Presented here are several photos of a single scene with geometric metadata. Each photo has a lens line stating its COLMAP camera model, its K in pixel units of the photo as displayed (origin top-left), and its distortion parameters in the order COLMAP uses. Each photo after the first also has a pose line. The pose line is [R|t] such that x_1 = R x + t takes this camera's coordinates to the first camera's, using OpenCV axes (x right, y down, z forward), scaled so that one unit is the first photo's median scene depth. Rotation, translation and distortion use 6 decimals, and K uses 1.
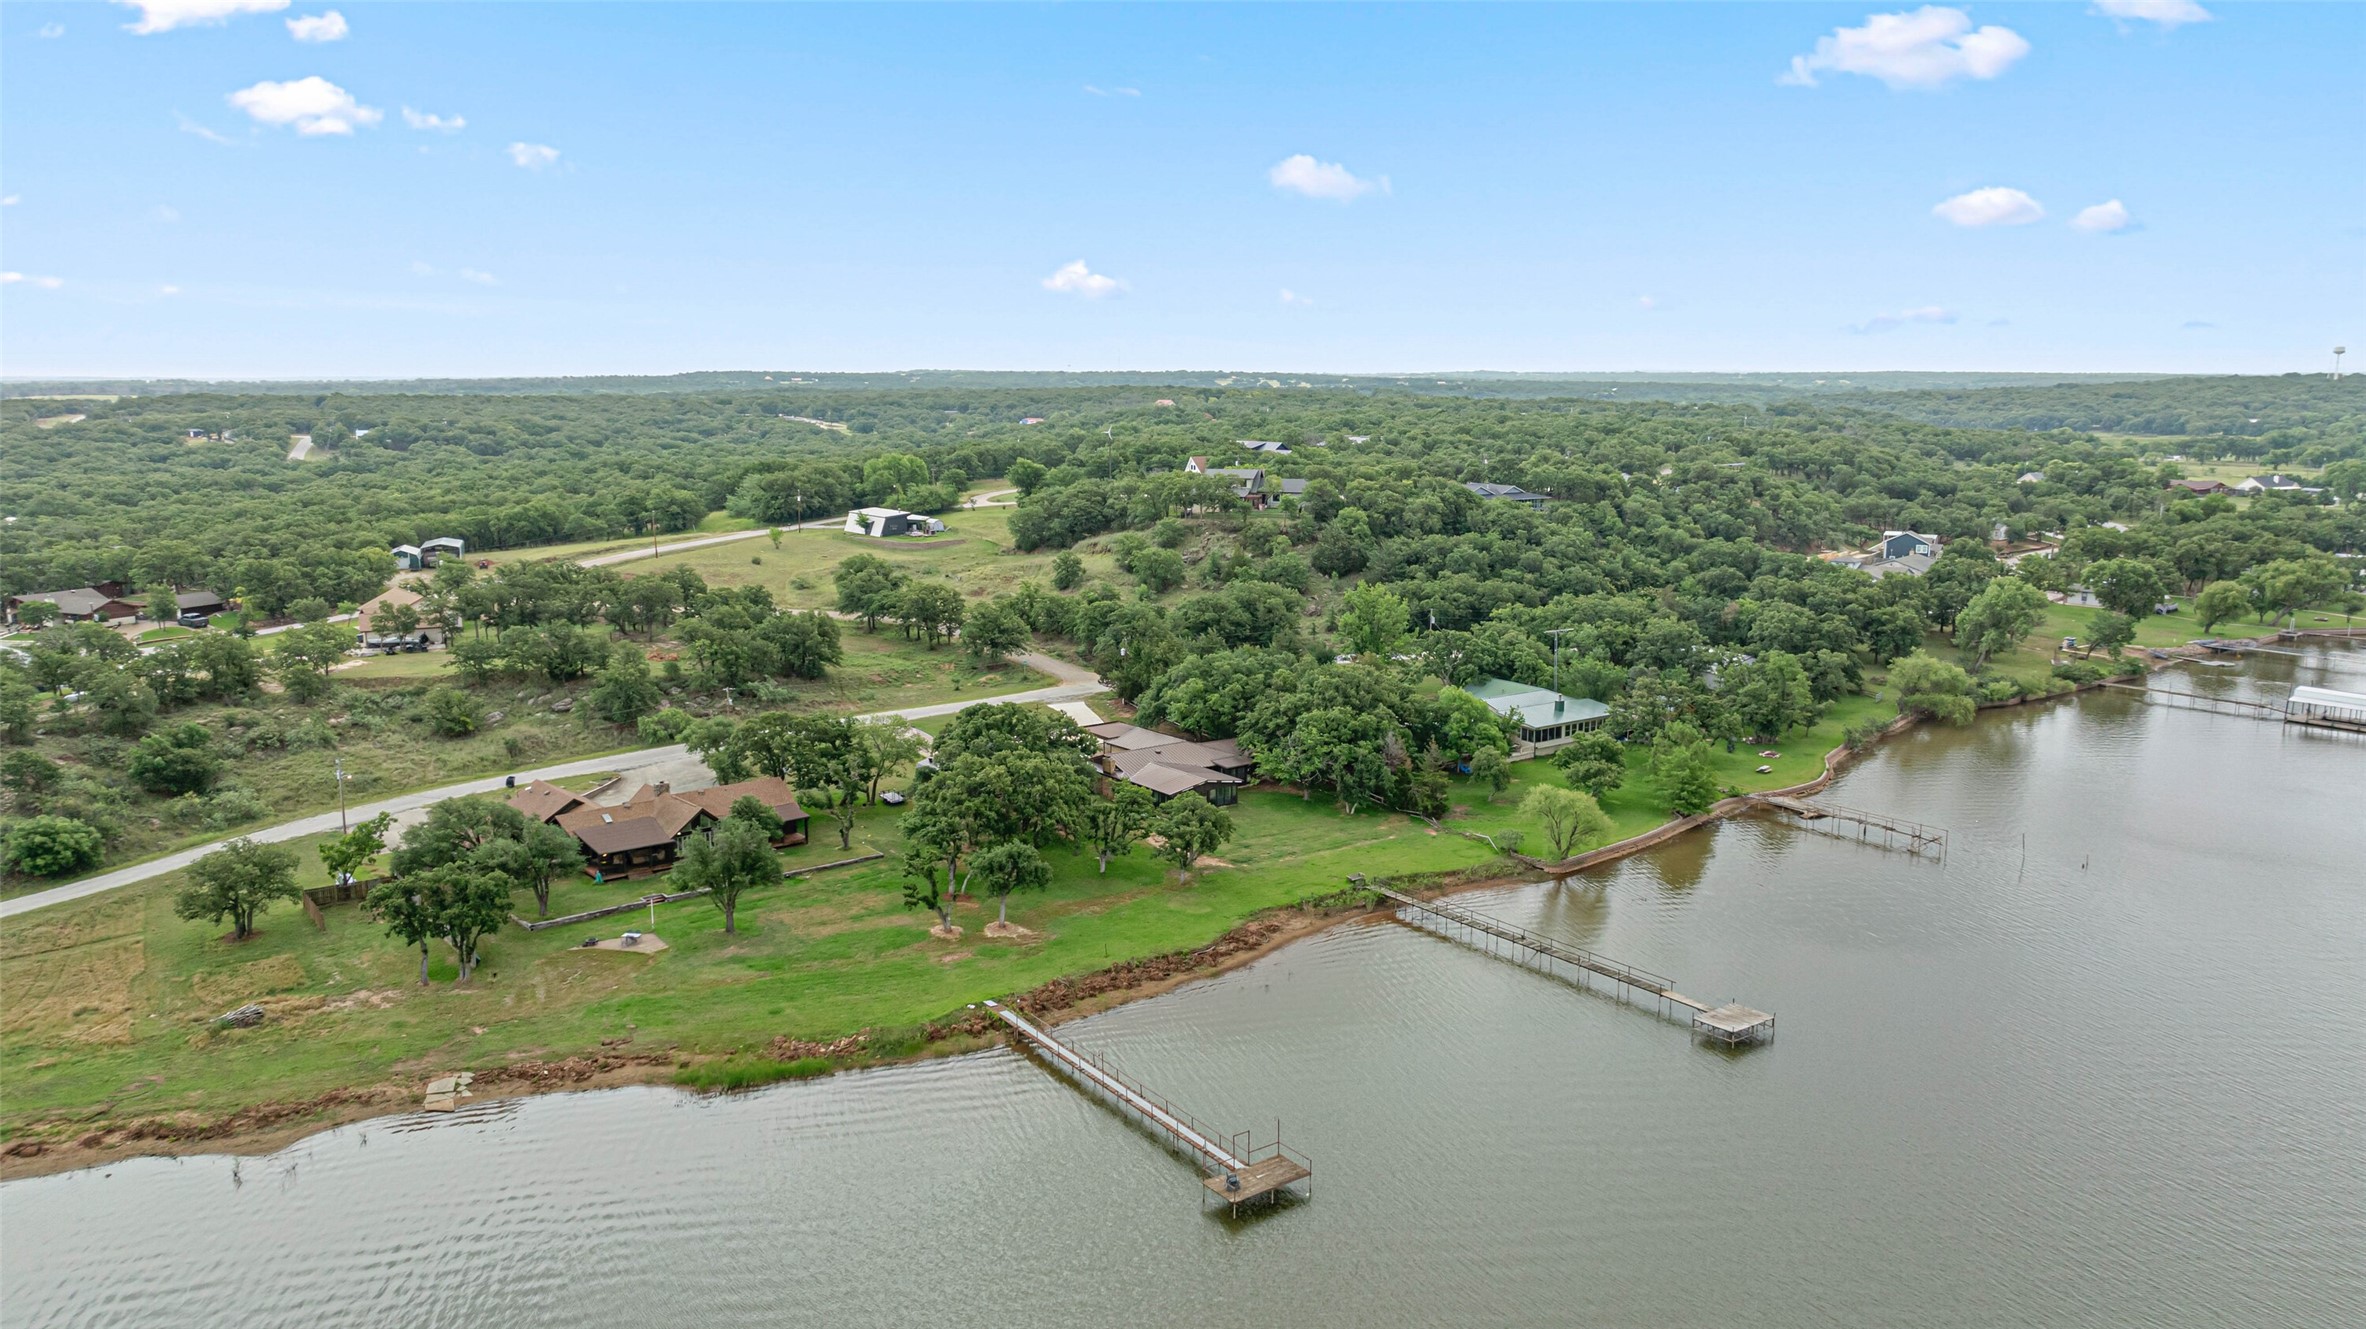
lens RADIAL K [[1679.2, 0, 1183.0], [0, 1679.2, 664.5], [0, 0, 1]] dist [0.004659, 0.001473]
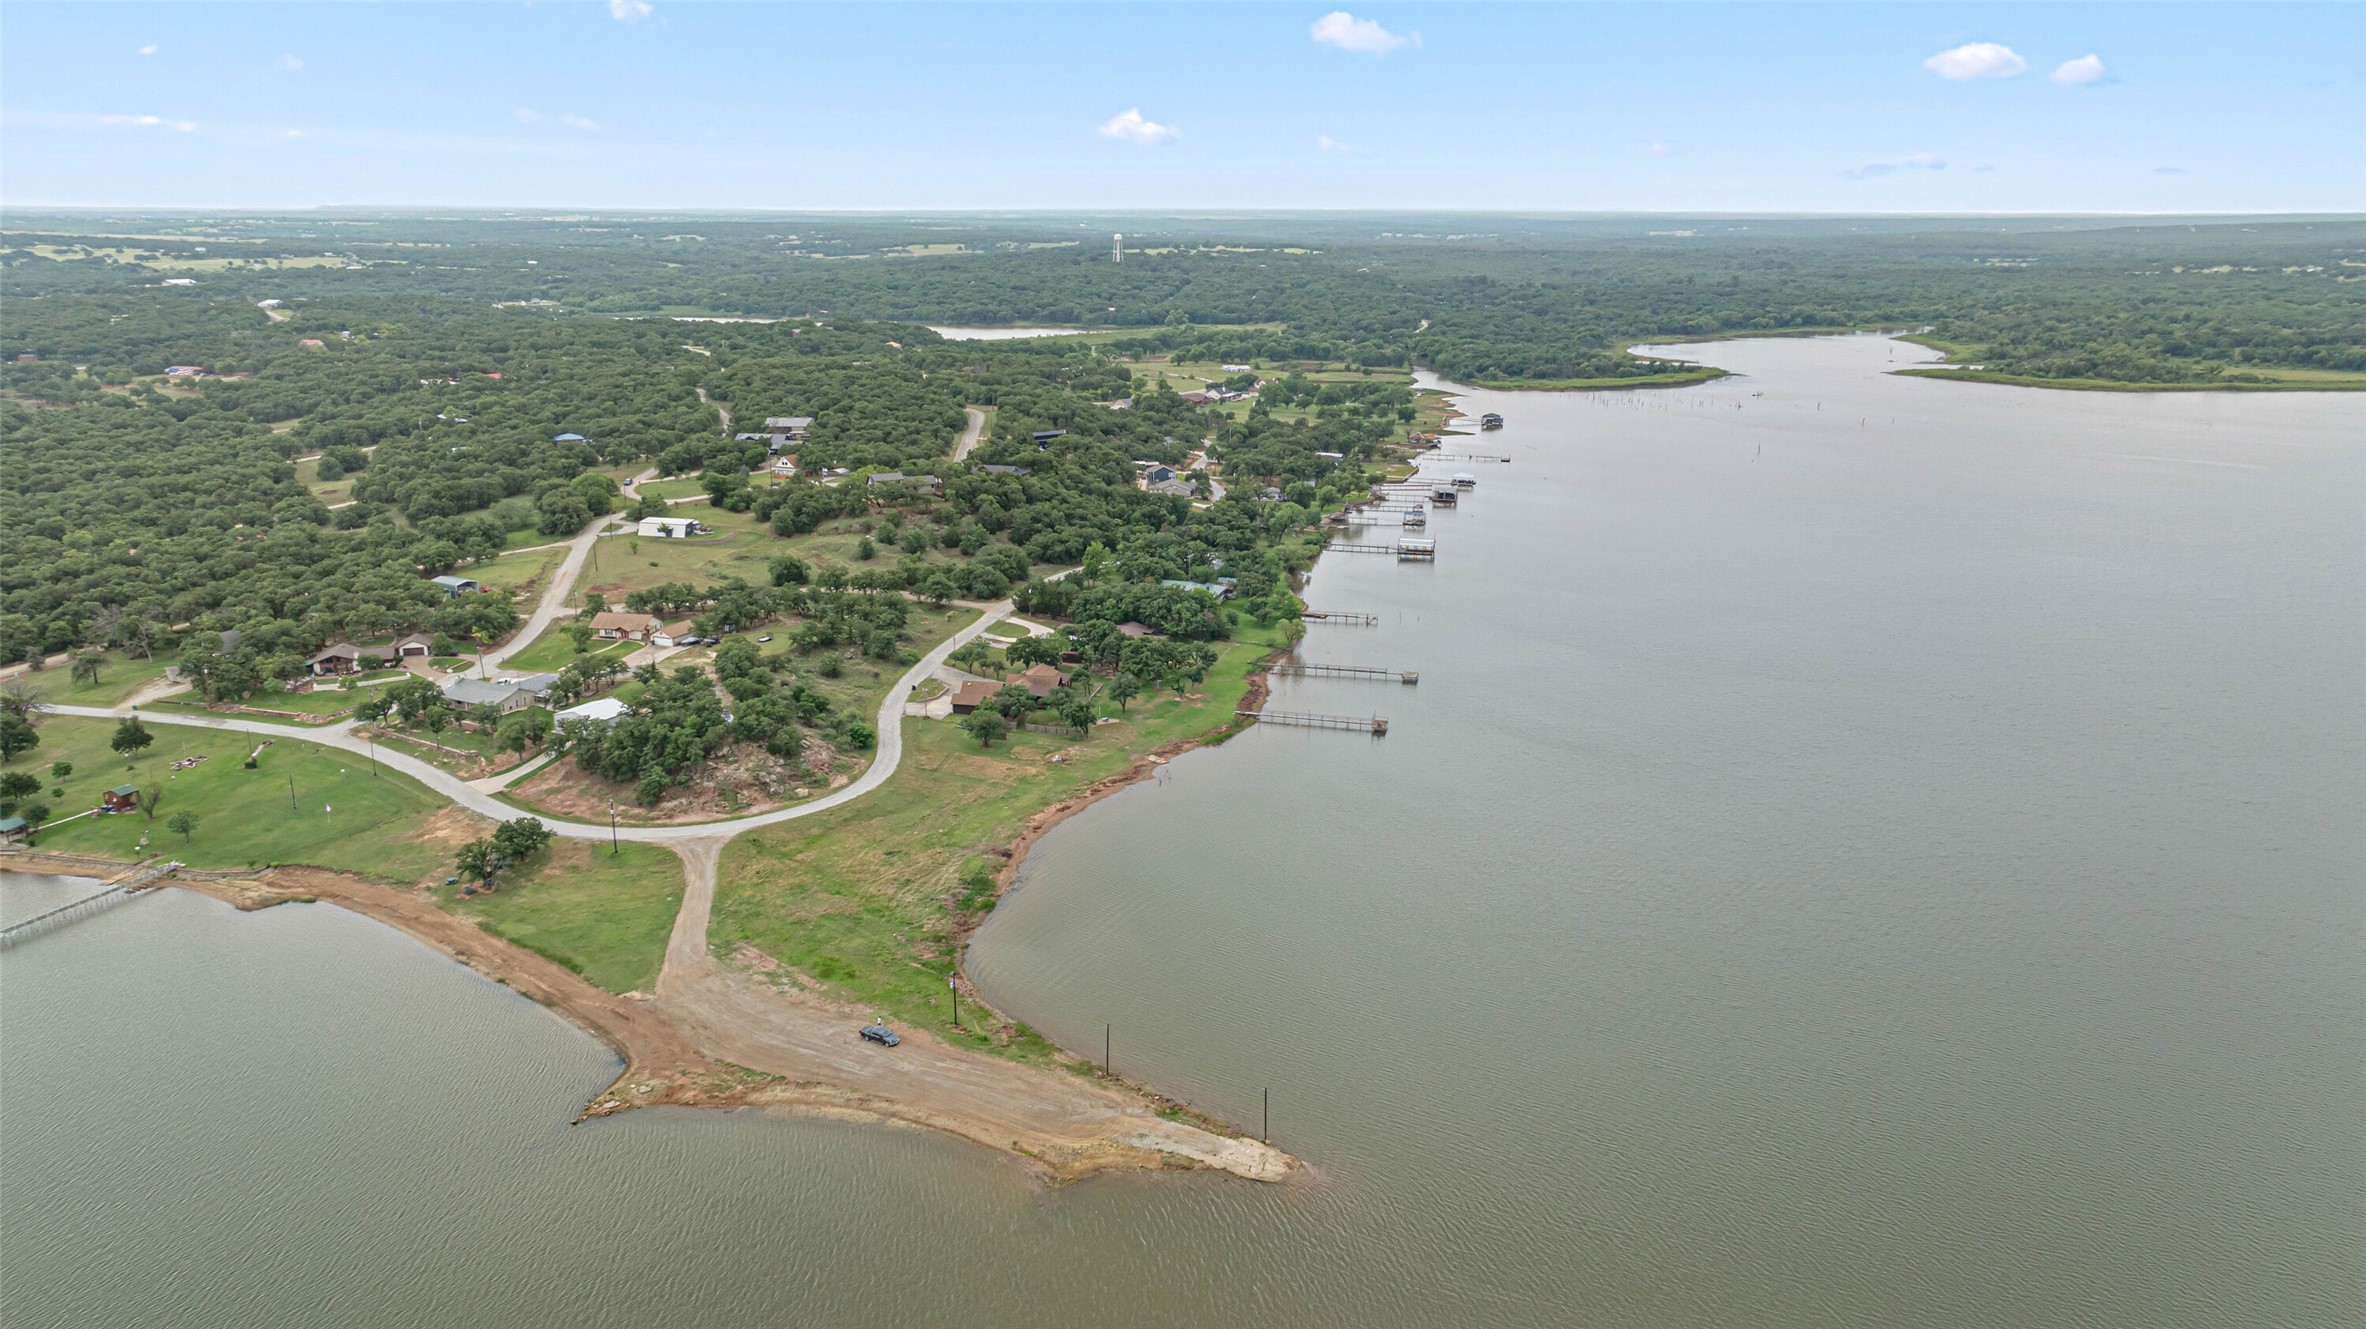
lens RADIAL K [[1656.7, 0, 1183.0], [0, 1656.7, 664.5], [0, 0, 1]] dist [0.002501, 0.000531]
pose [[0.778544, -0.165861, 0.605276, -1.470603], [0.108323, 0.985484, 0.130717, -0.211649], [-0.618171, -0.036204, 0.785210, -0.955103]]
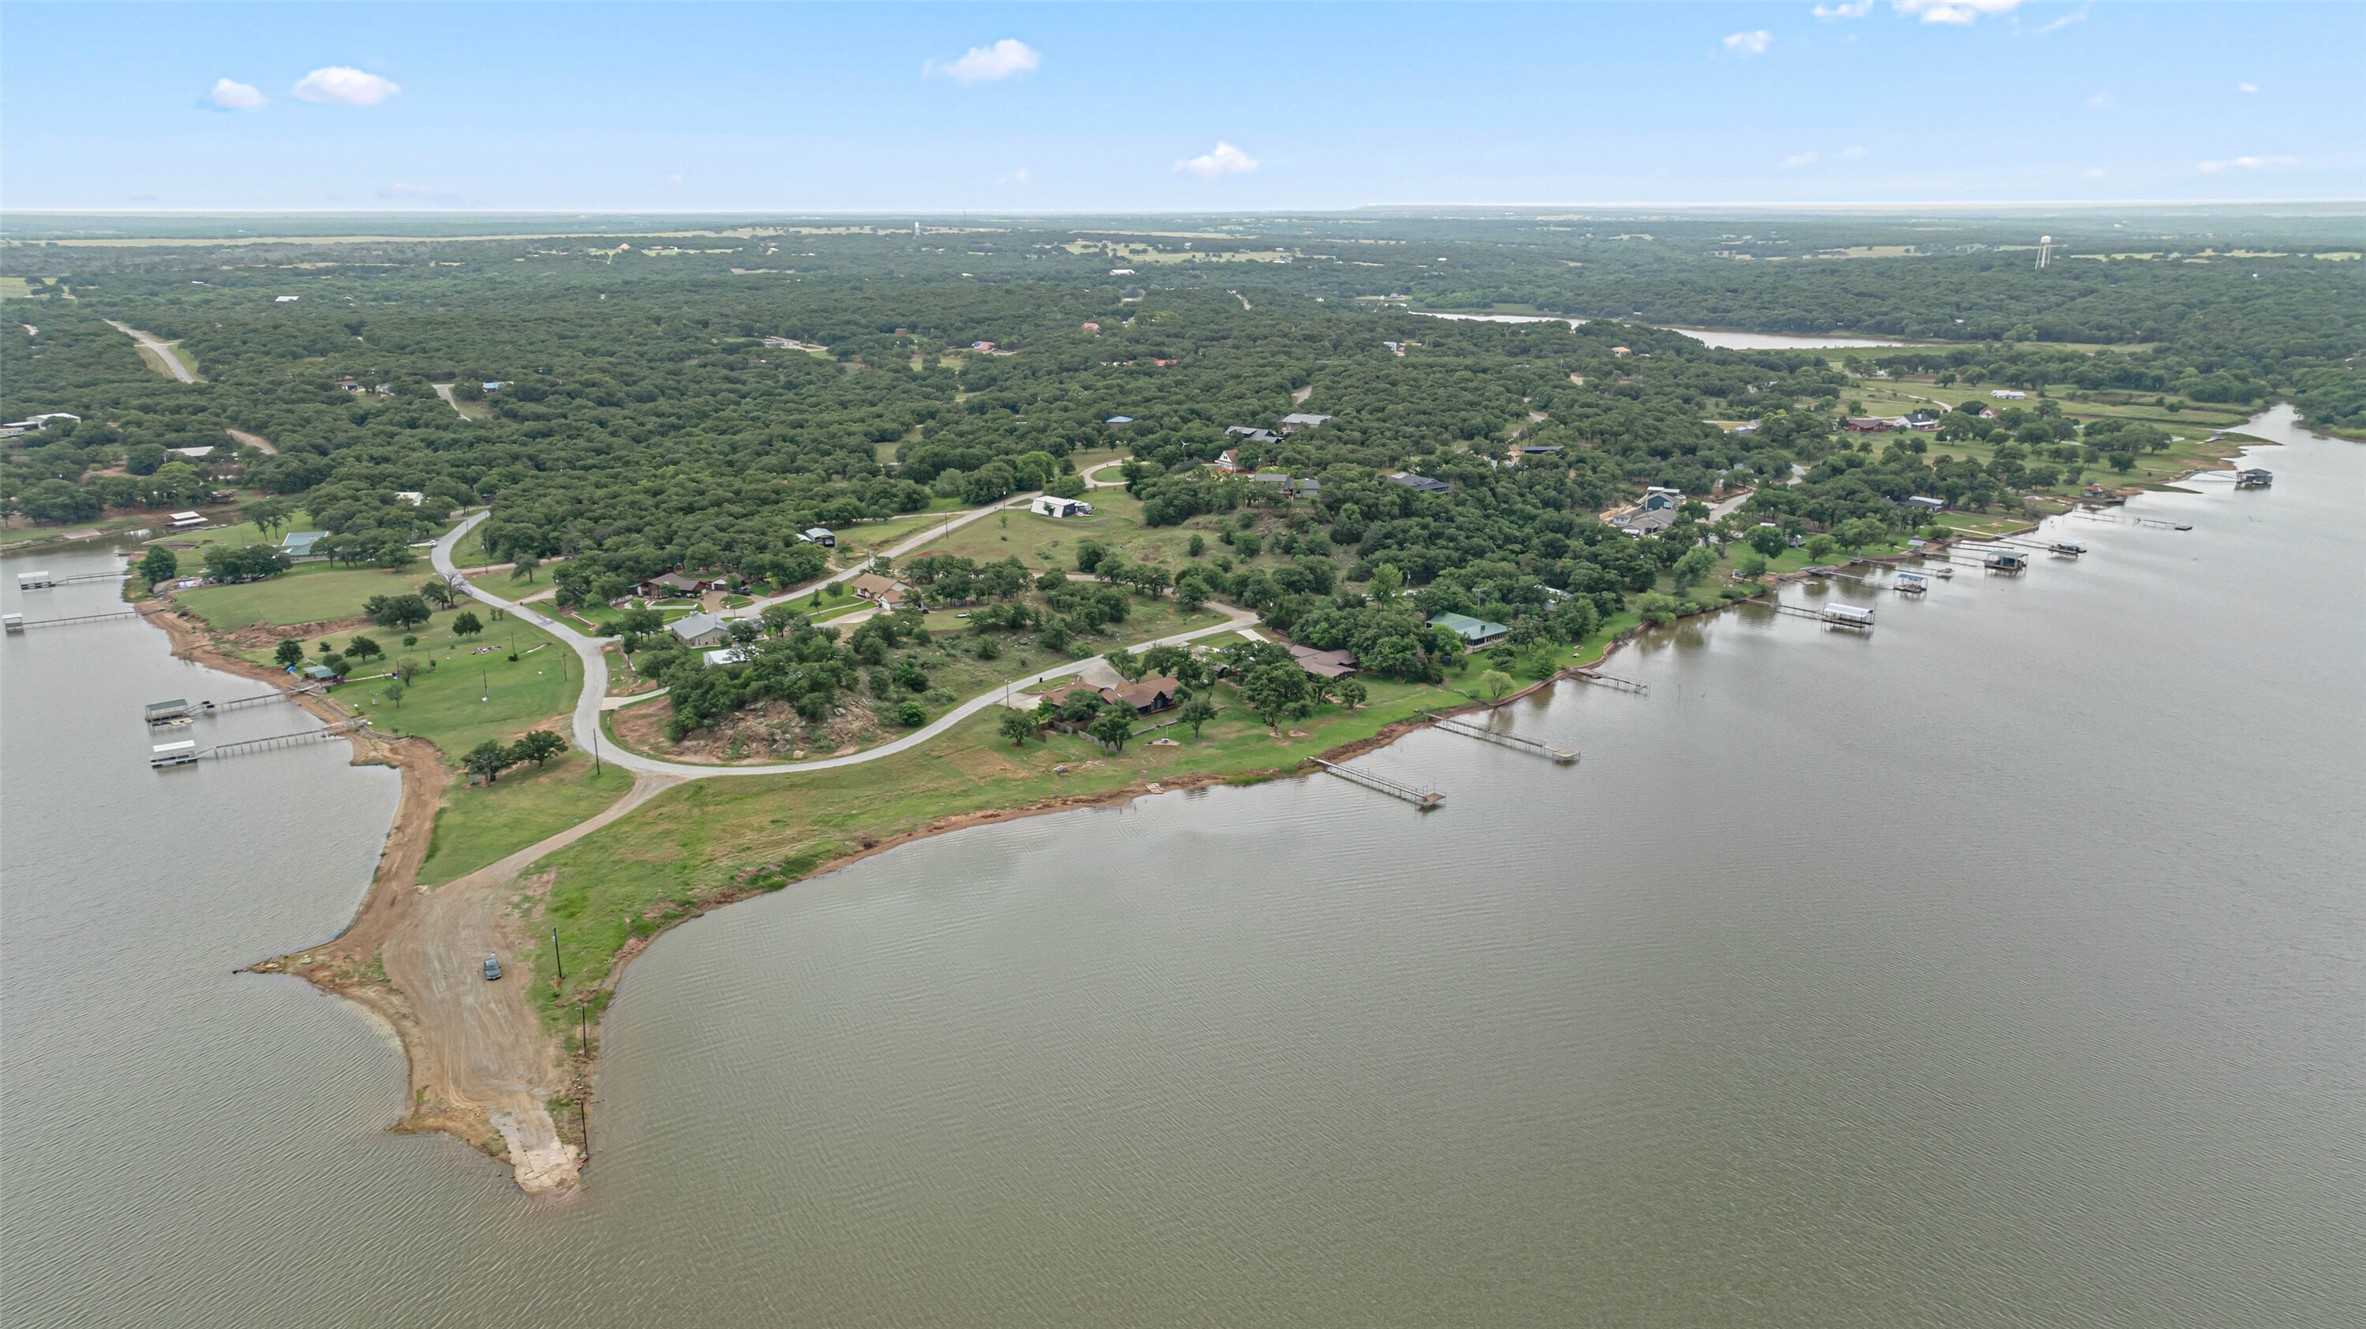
lens RADIAL K [[1656.7, 0, 1183.0], [0, 1656.7, 664.5], [0, 0, 1]] dist [0.002501, 0.000531]
pose [[0.994538, -0.028930, 0.100285, -0.436350], [0.019394, 0.995308, 0.094789, -0.160884], [-0.102557, -0.092326, 0.990433, -1.247565]]
